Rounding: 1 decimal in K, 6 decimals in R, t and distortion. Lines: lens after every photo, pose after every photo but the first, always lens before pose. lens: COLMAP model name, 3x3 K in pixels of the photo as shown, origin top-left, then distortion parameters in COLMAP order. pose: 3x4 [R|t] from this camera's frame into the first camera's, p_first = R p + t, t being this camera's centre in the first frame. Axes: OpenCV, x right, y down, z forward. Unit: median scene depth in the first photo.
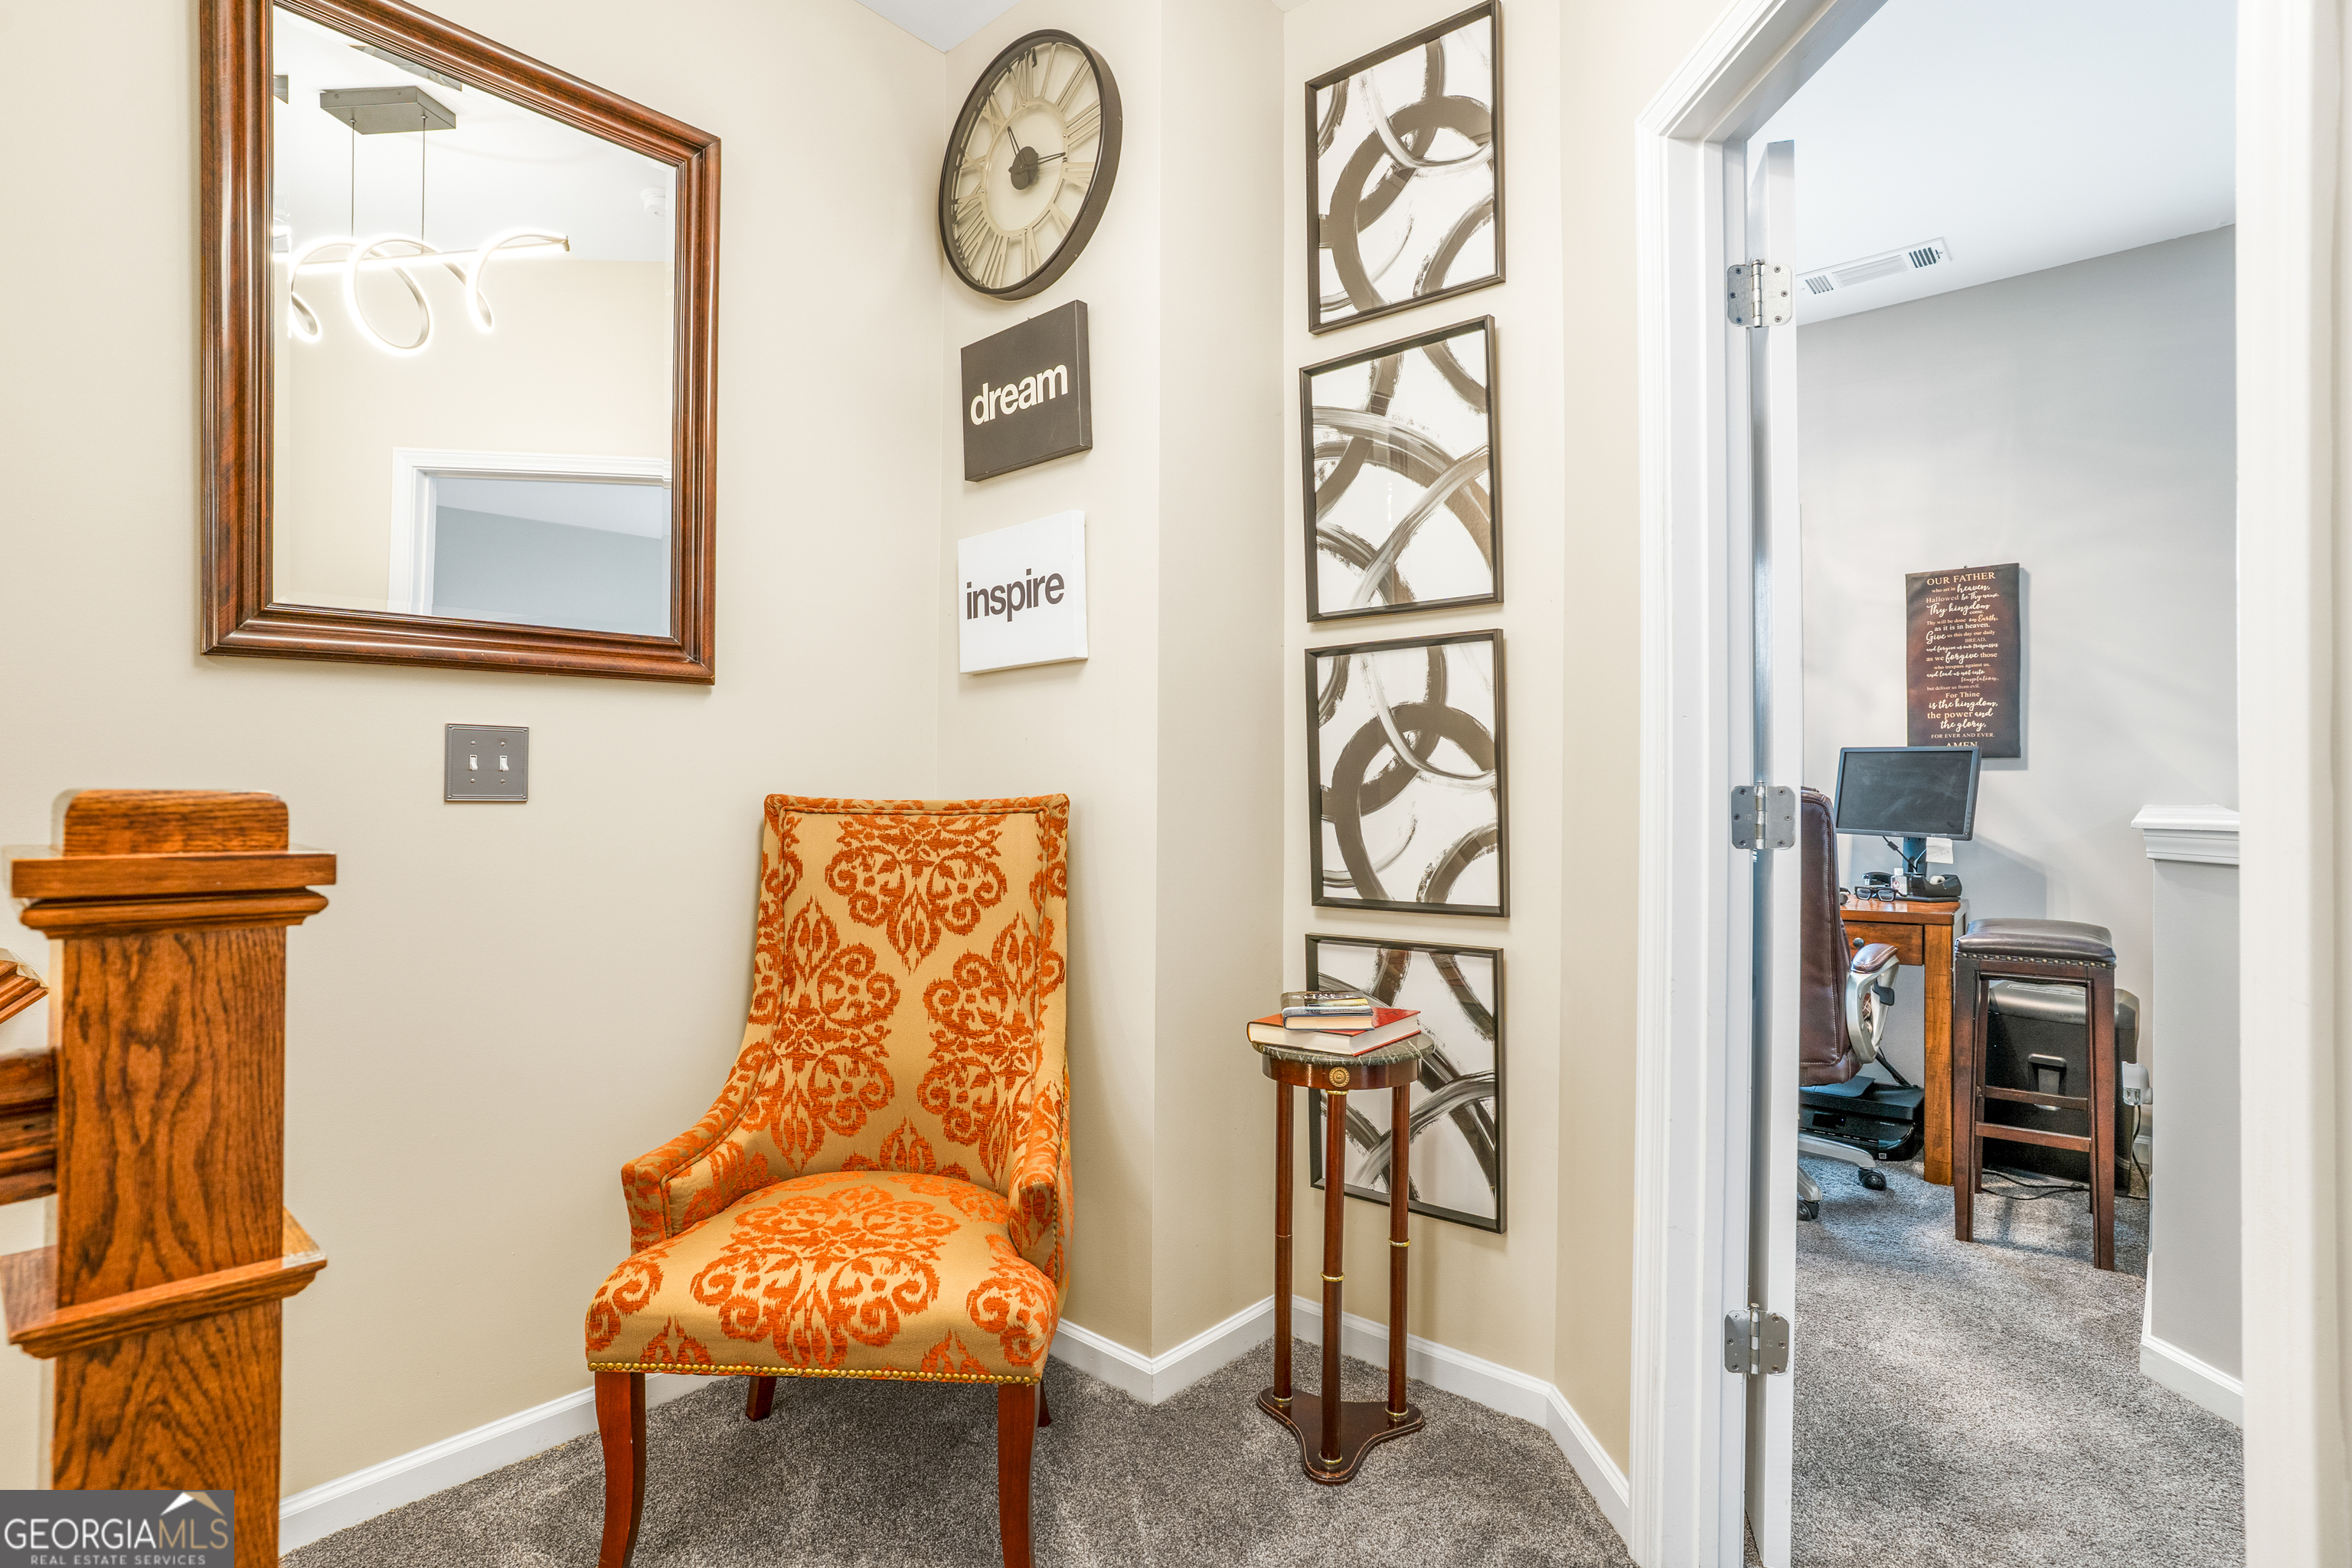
lens RADIAL K [[1156.5, 0, 1168.9], [0, 1156.5, 793.2], [0, 0, 1]] dist [-0.055300, 0.028002]
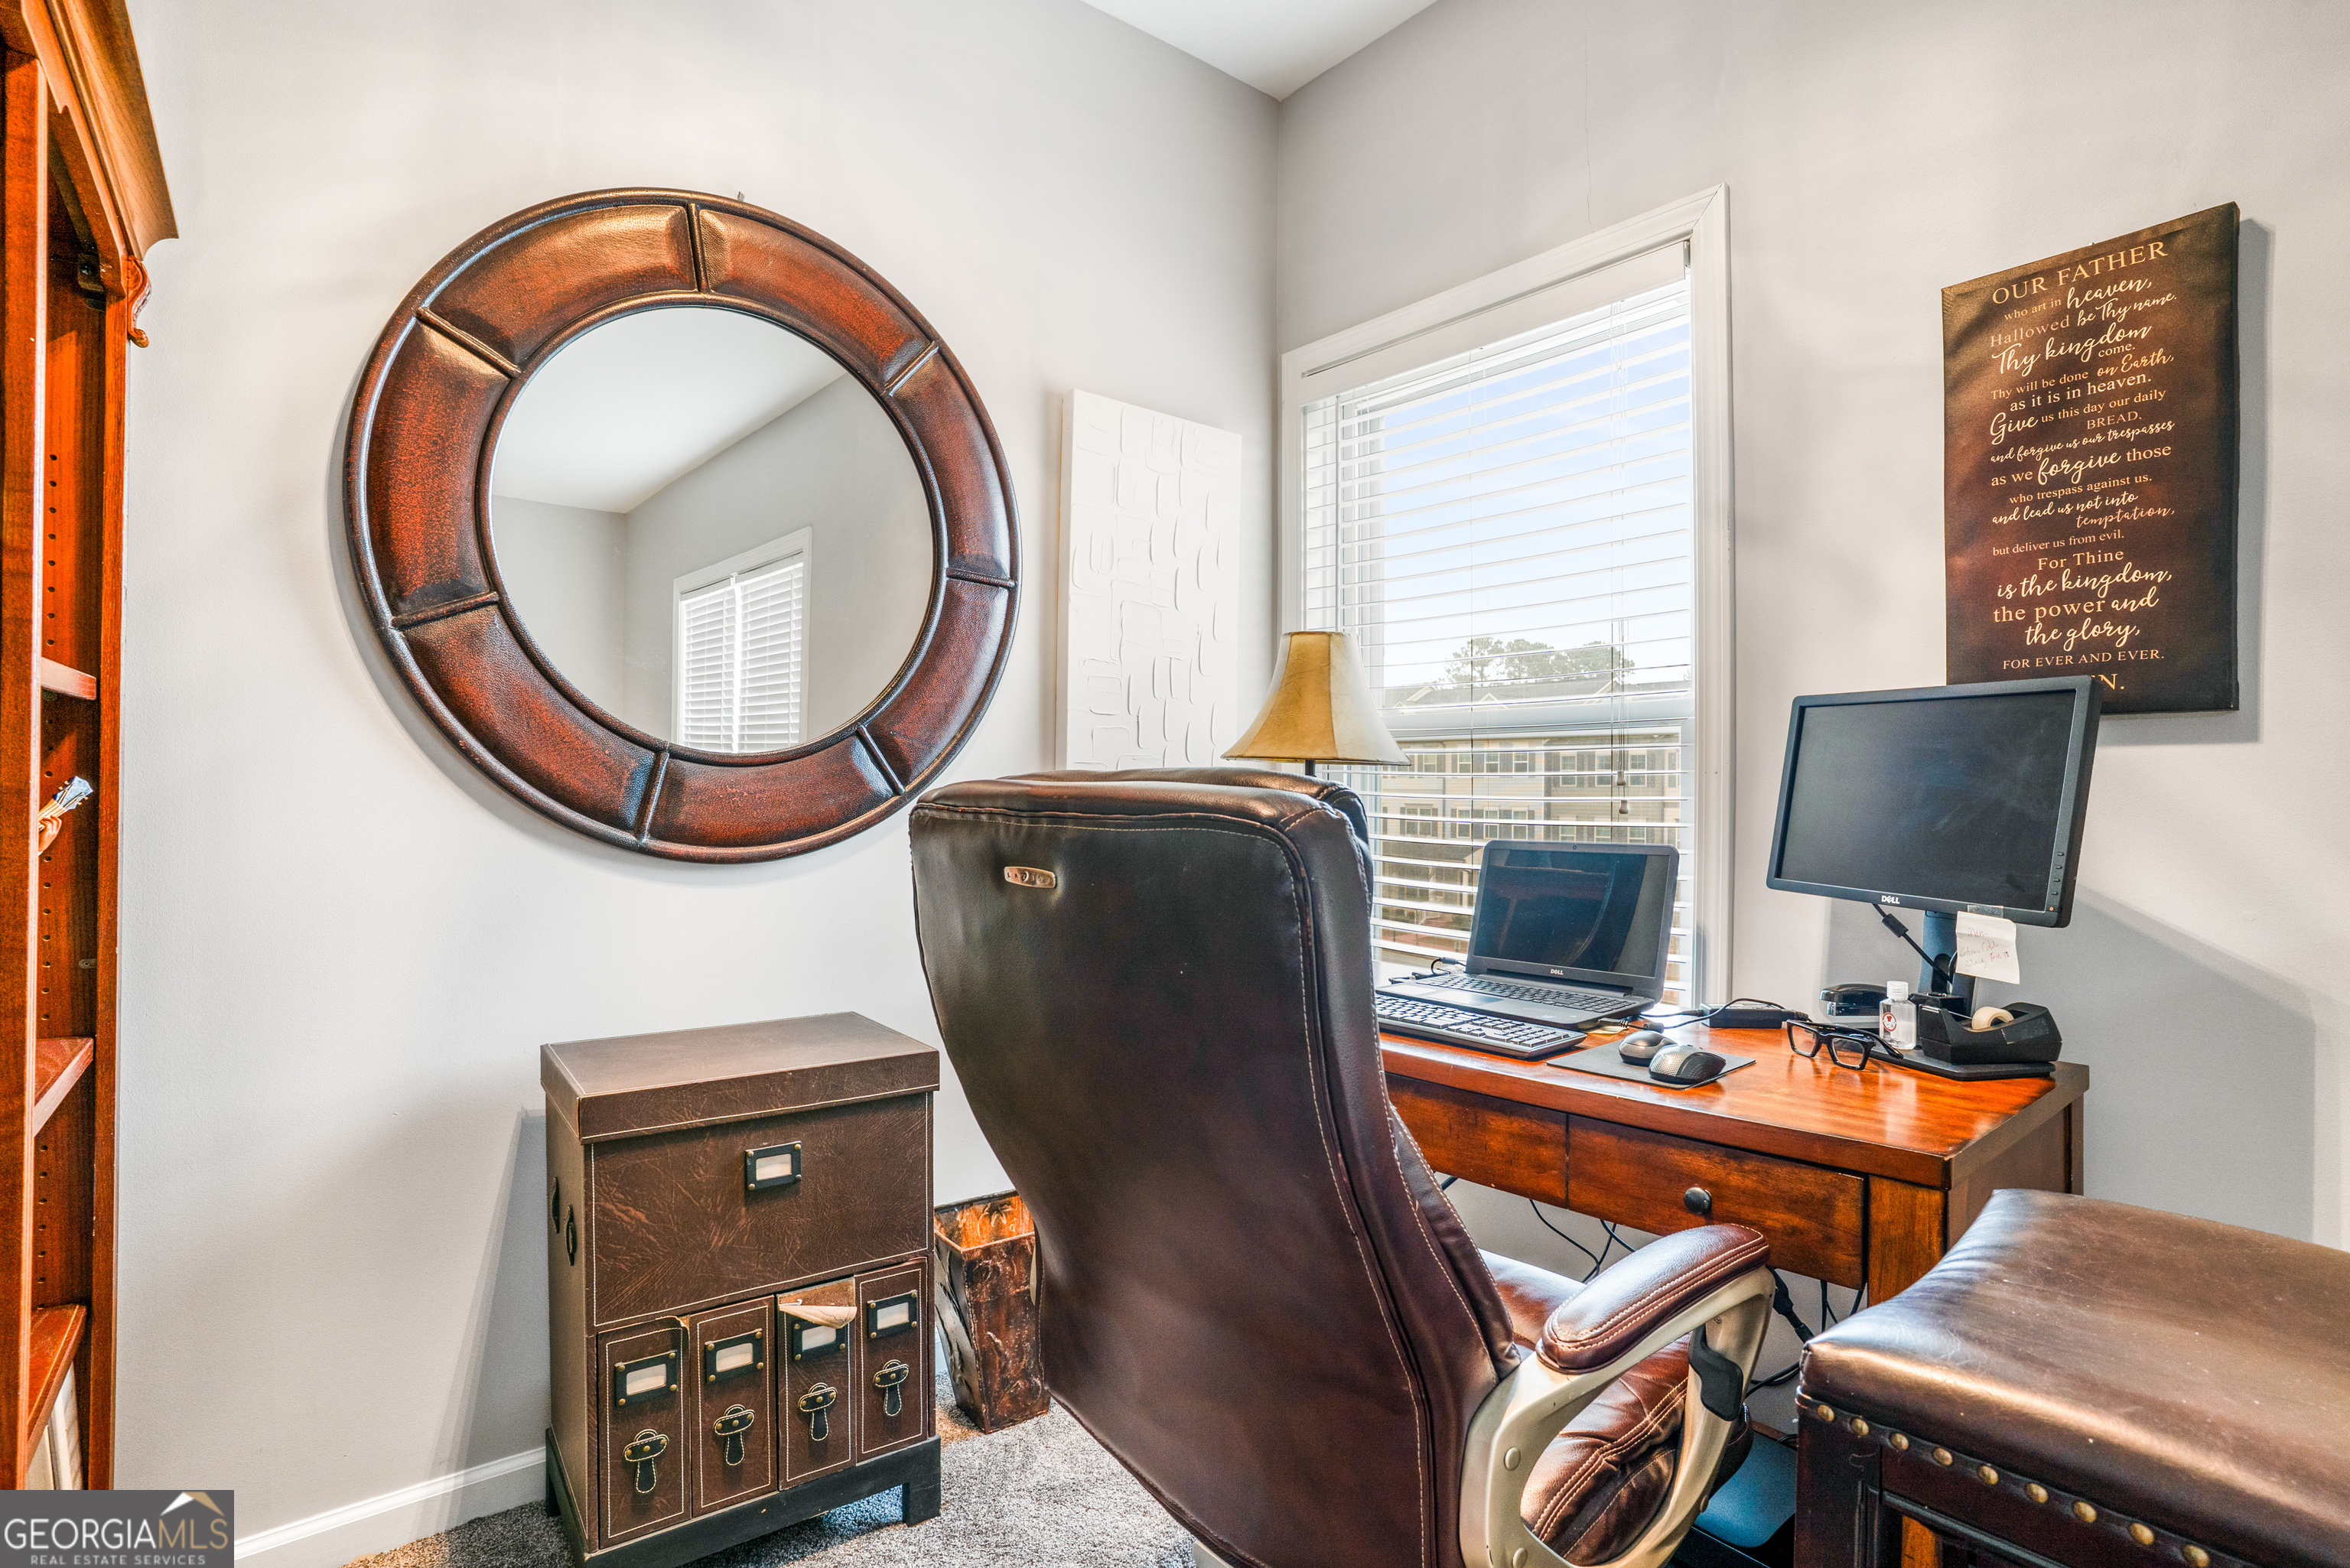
lens RADIAL K [[1155.4, 0, 1176.4], [0, 1155.4, 786.5], [0, 0, 1]] dist [-0.055300, 0.028002]
pose [[0.982356, 0.006478, -0.186909, 0.459639], [-0.006820, 0.999976, -0.001185, -0.002431], [0.186896, 0.002439, 0.982377, 0.543594]]
